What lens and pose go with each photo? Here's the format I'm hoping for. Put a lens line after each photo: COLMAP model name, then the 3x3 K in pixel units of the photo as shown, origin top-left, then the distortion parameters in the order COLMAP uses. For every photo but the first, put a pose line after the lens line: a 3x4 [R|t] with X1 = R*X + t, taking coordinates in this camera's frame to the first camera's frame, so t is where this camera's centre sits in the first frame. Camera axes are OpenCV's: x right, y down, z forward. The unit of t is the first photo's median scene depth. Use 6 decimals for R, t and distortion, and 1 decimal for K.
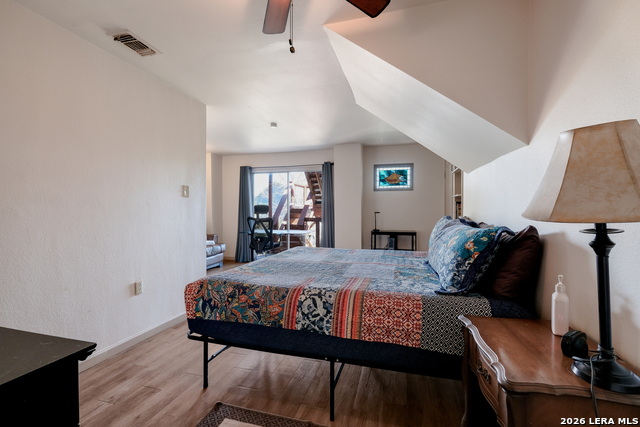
lens RADIAL K [[277.3, 0, 321.6], [0, 277.3, 213.2], [0, 0, 1]] dist [-0.000018, 0.000286]
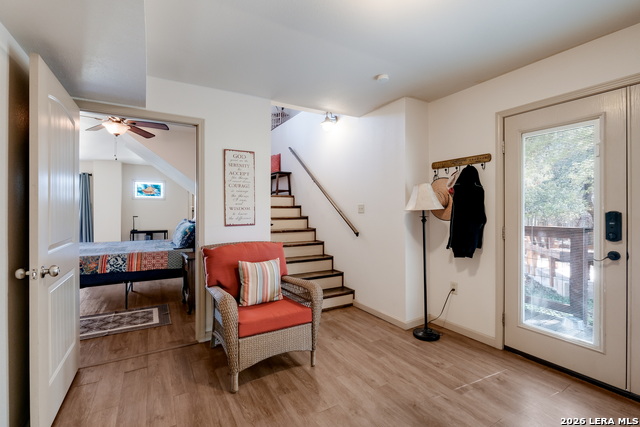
lens RADIAL K [[277.3, 0, 321.6], [0, 277.3, 213.2], [0, 0, 1]] dist [-0.000018, 0.000286]
pose [[0.677194, -0.001109, 0.735803, -0.537694], [0.002184, 0.999997, -0.000502, -0.047243], [-0.735801, 0.001947, 0.677195, -1.702968]]
